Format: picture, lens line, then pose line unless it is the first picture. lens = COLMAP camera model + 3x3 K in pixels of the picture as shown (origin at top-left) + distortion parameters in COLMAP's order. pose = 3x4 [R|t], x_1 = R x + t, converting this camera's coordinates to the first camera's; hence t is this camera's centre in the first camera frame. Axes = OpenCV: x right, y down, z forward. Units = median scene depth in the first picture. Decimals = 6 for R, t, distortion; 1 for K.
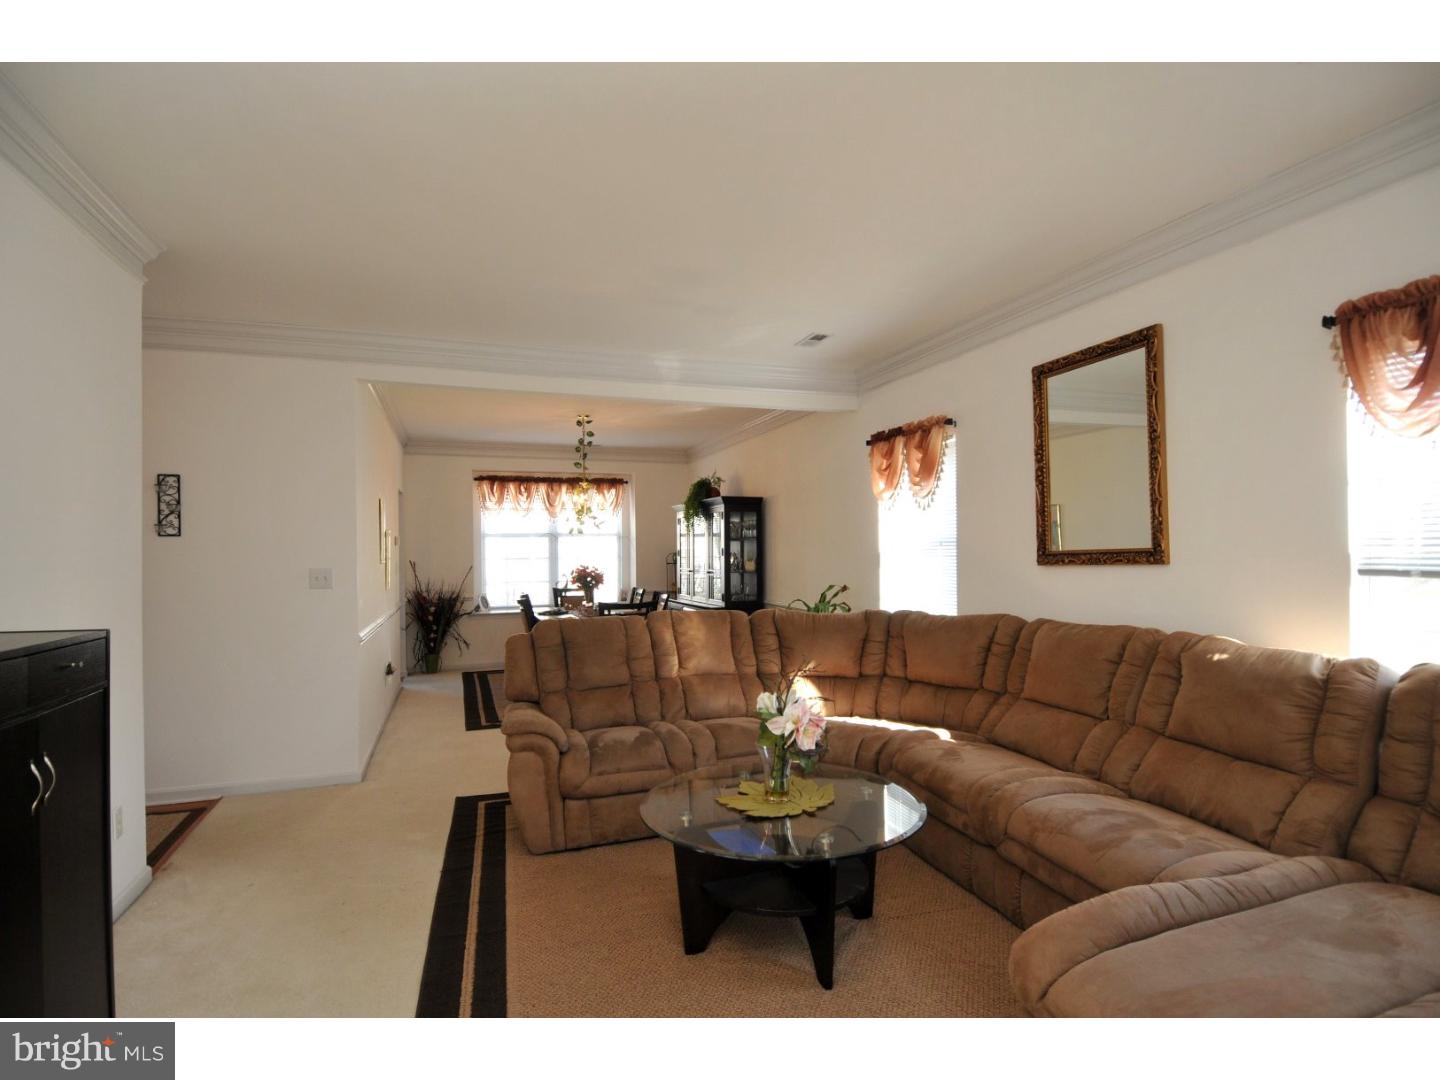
lens RADIAL K [[743.5, 0, 726.4], [0, 743.5, 547.7], [0, 0, 1]] dist [0.046367, -0.050365]
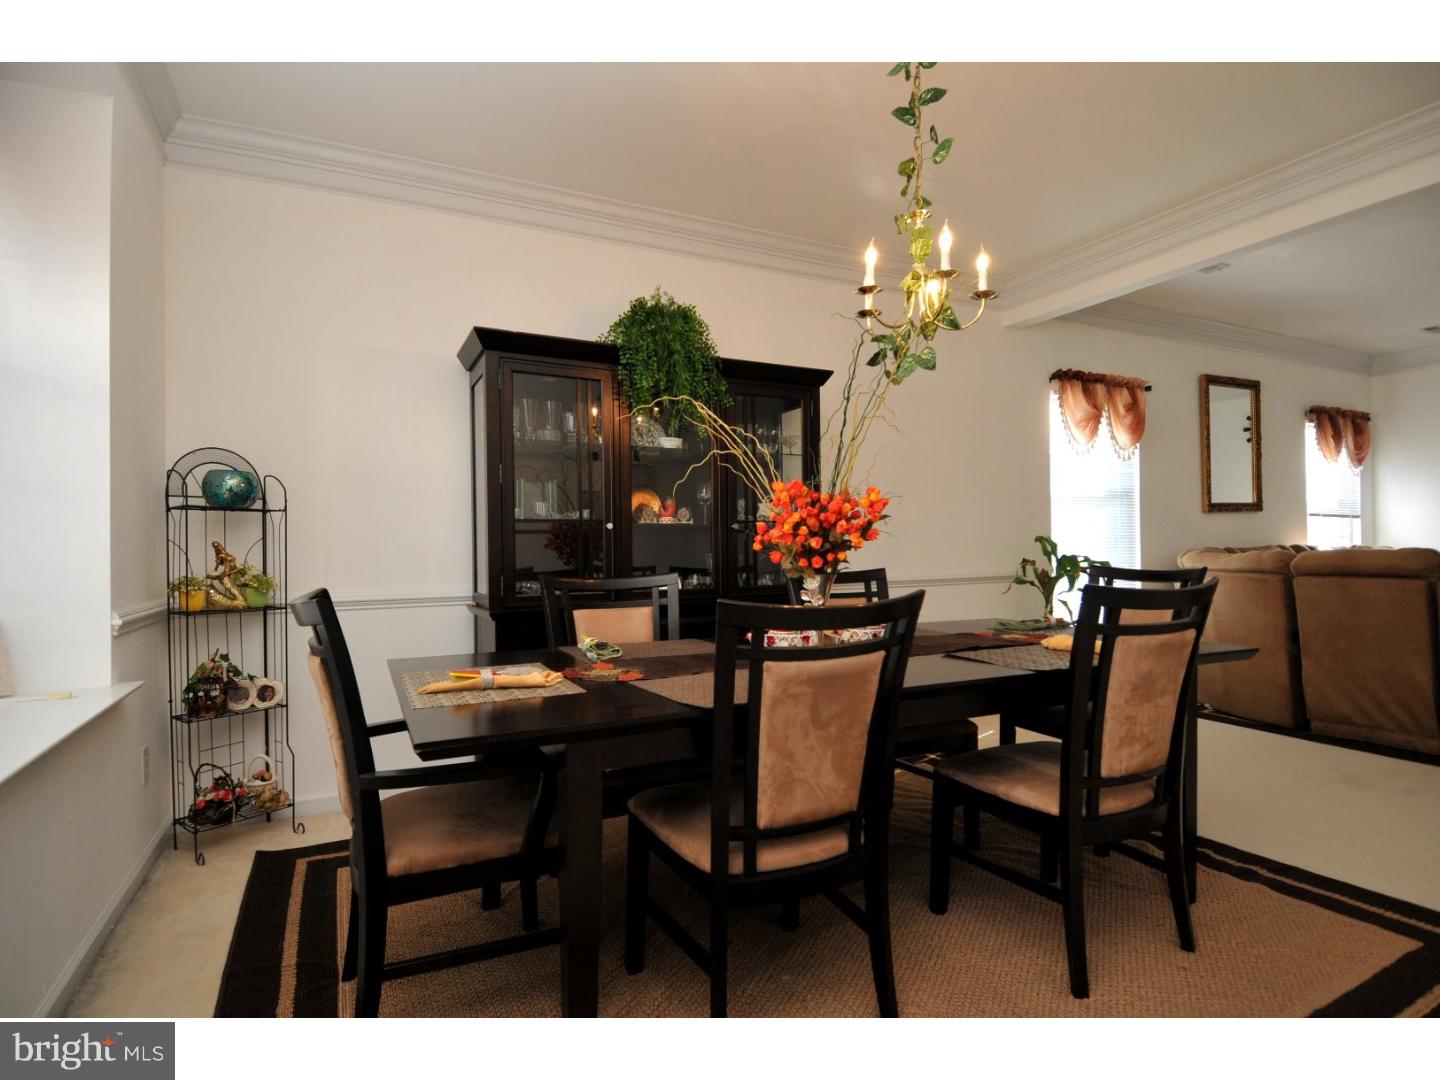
lens RADIAL K [[743.5, 0, 726.4], [0, 743.5, 547.7], [0, 0, 1]] dist [0.046367, -0.050365]
pose [[-0.099896, 0.023113, 0.994729, -0.791477], [0.008160, 0.999716, -0.022410, 0.099934], [-0.994964, 0.005878, -0.100056, 1.760890]]
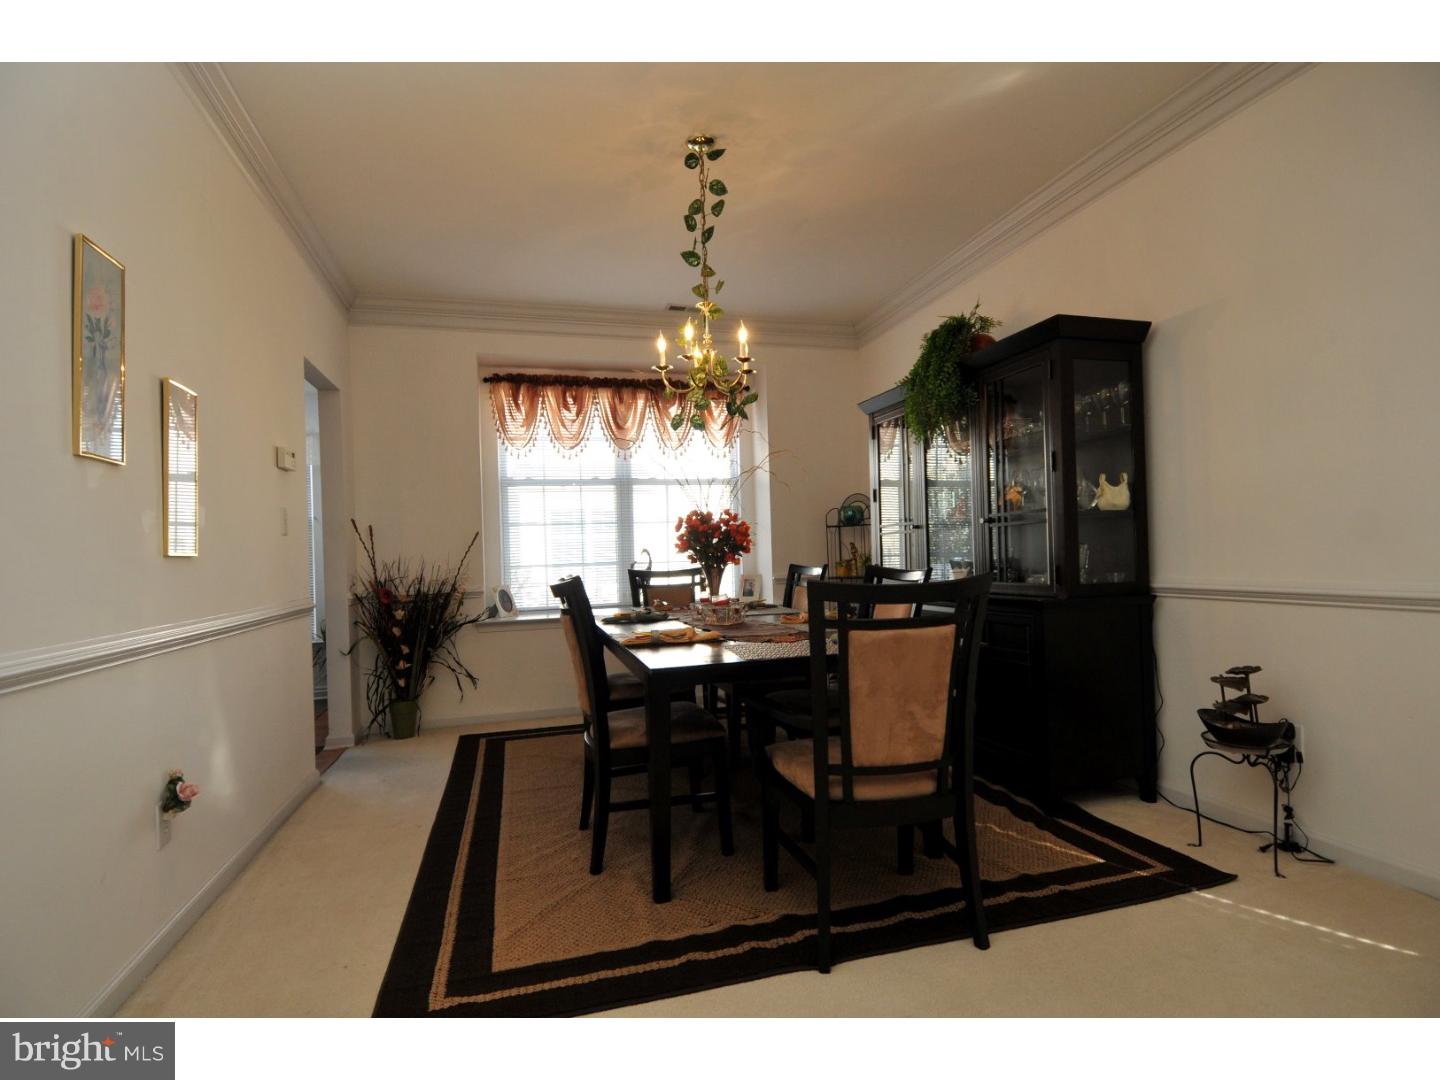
lens RADIAL K [[743.5, 0, 726.4], [0, 743.5, 547.7], [0, 0, 1]] dist [0.046367, -0.050365]
pose [[0.997105, -0.020703, -0.073160, -0.242987], [0.020347, 0.999777, -0.005605, 0.081657], [0.073260, 0.004100, 0.997304, 0.935639]]
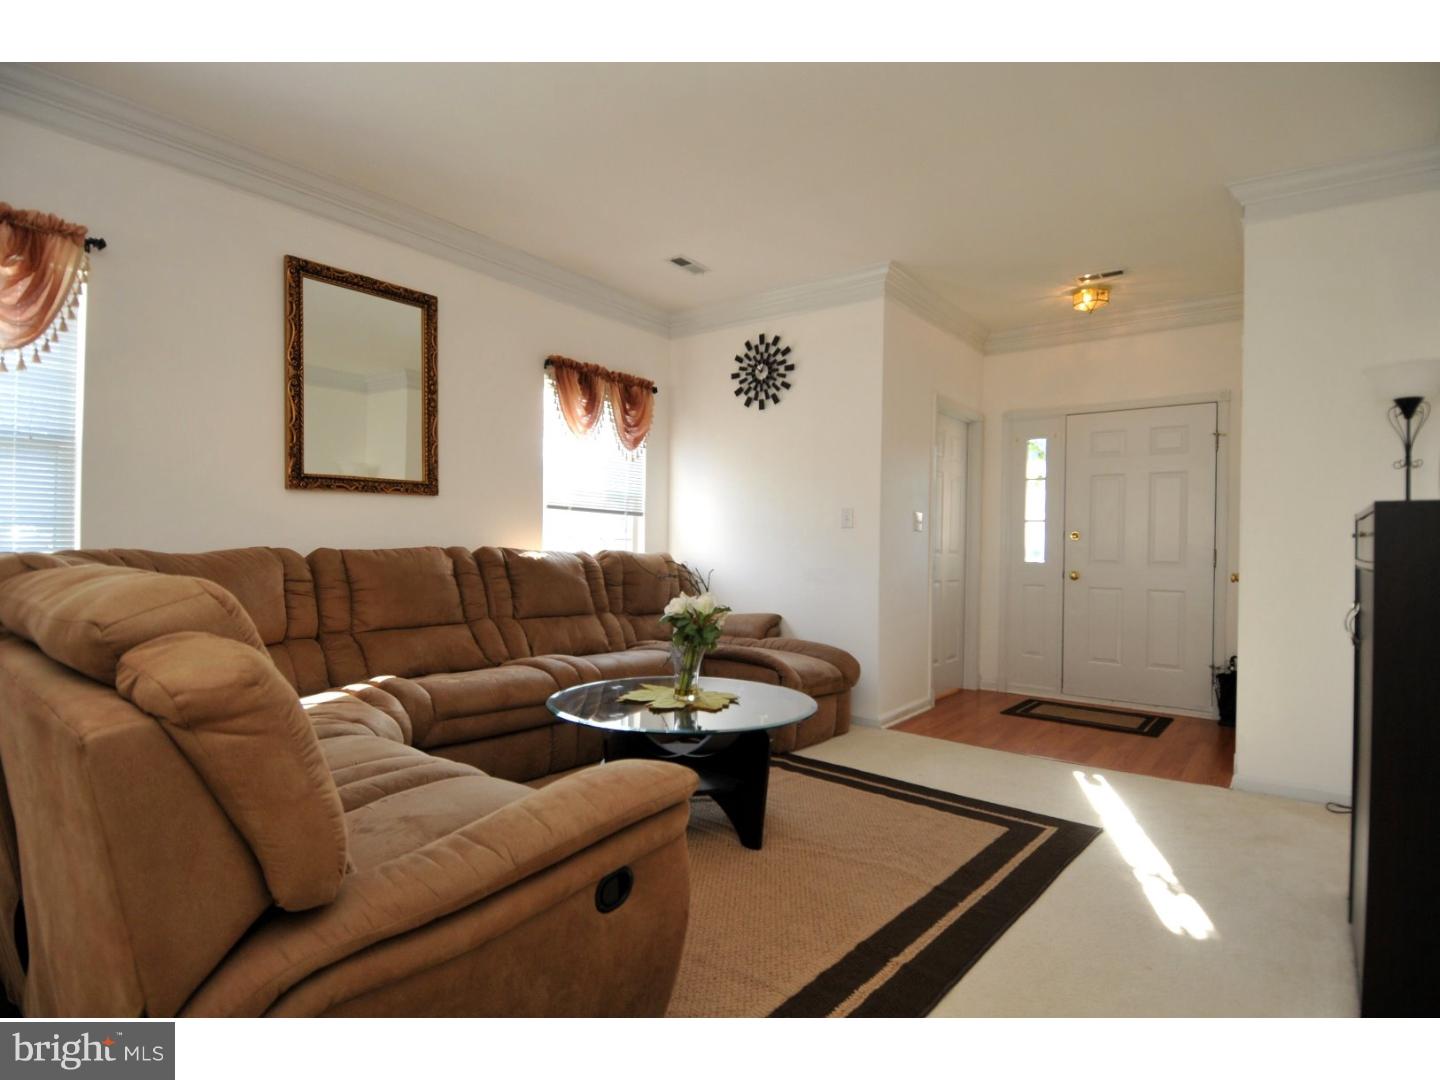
lens RADIAL K [[743.5, 0, 726.4], [0, 743.5, 547.7], [0, 0, 1]] dist [0.046367, -0.050365]
pose [[-0.538862, 0.009558, 0.842340, -0.489400], [-0.008386, 0.999825, -0.016710, 0.086606], [-0.842352, -0.016069, -0.538688, 0.883572]]
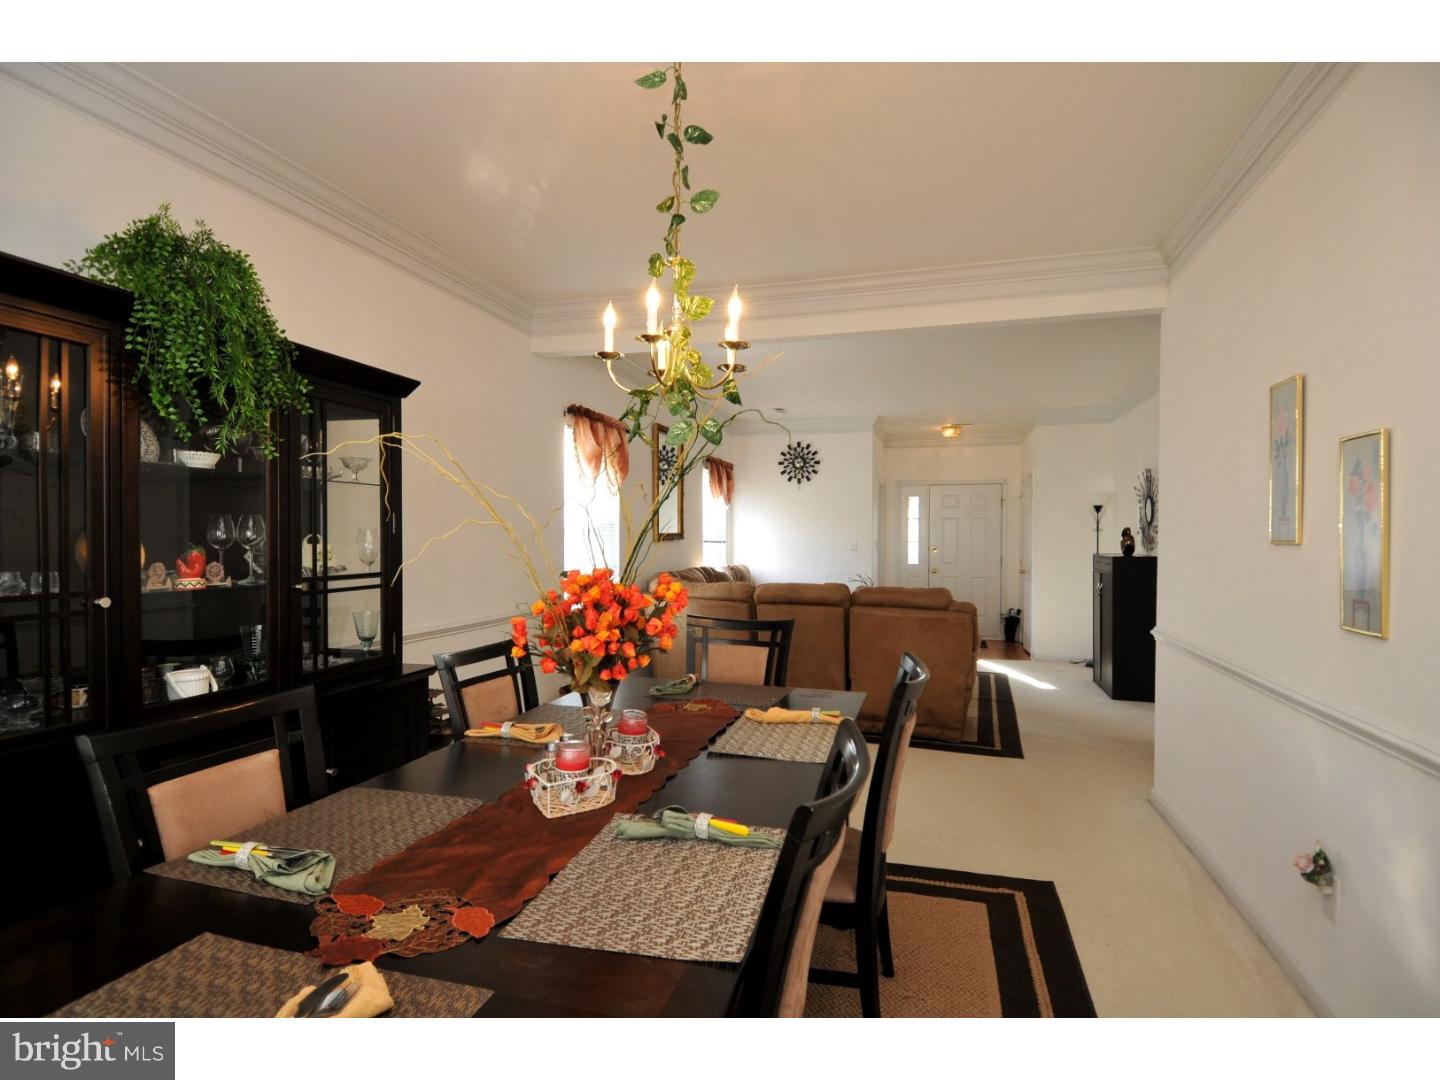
lens RADIAL K [[743.5, 0, 726.4], [0, 743.5, 547.7], [0, 0, 1]] dist [0.046367, -0.050365]
pose [[-0.807035, 0.010398, 0.590412, -0.594057], [0.010137, 0.999942, -0.003754, 0.039086], [-0.590417, 0.002955, -0.807093, 1.924874]]
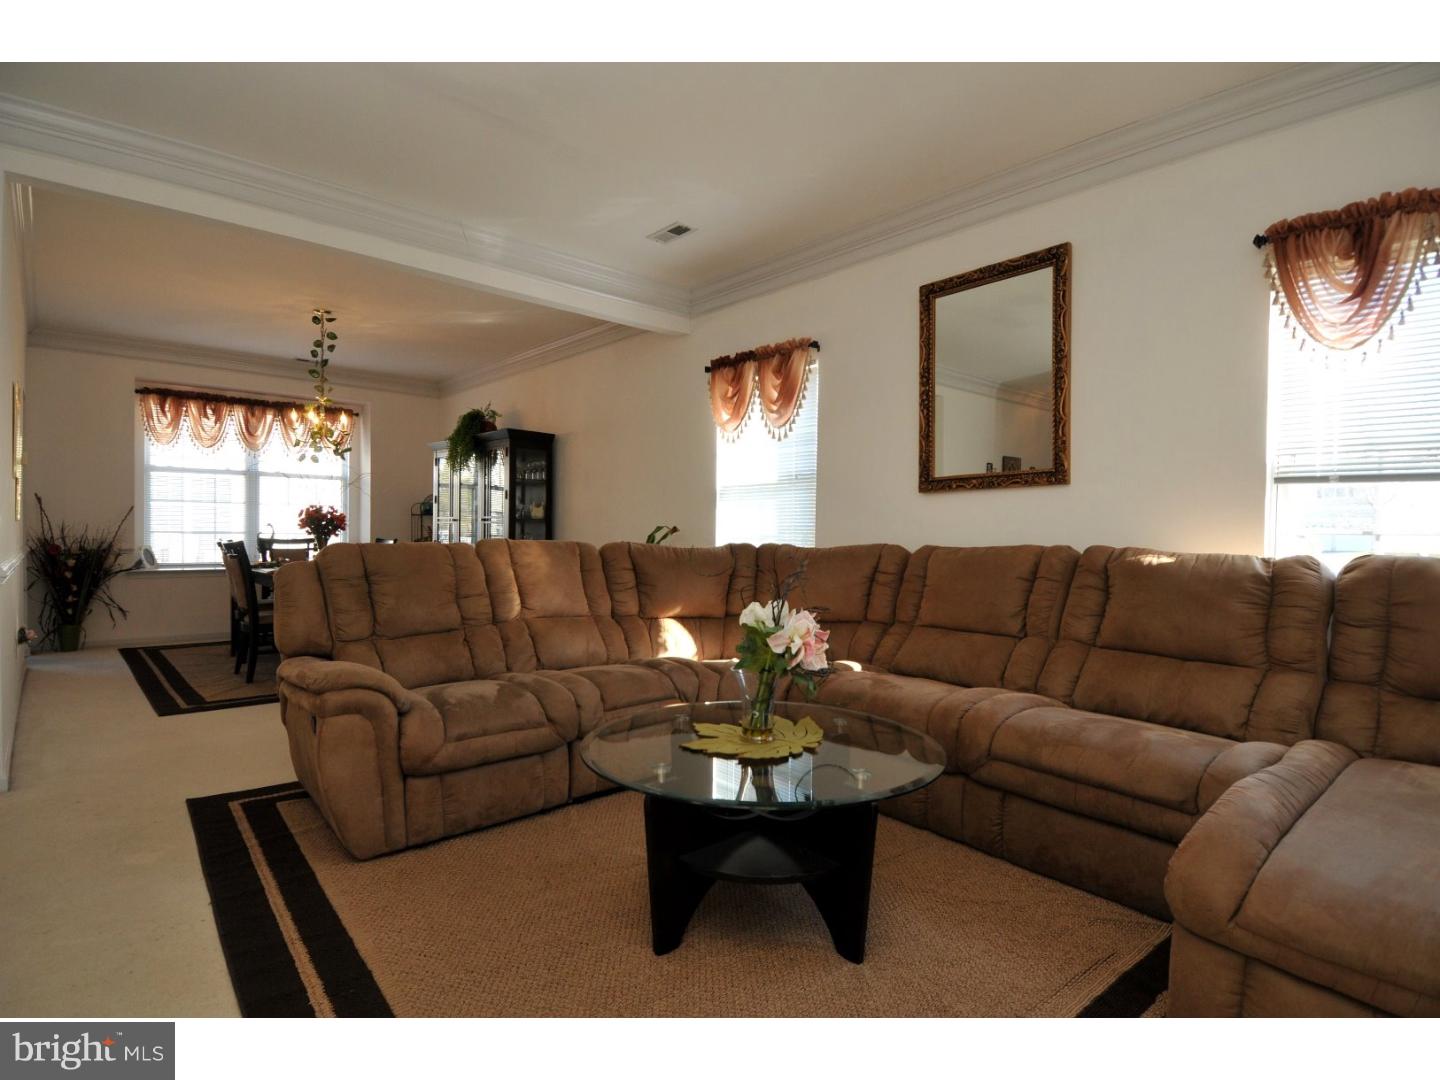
lens RADIAL K [[743.5, 0, 726.4], [0, 743.5, 547.7], [0, 0, 1]] dist [0.046367, -0.050365]
pose [[0.924276, 0.016959, 0.381348, -0.155062], [-0.025963, 0.999492, 0.018477, 0.070919], [-0.380841, -0.026979, 0.924247, 0.169741]]
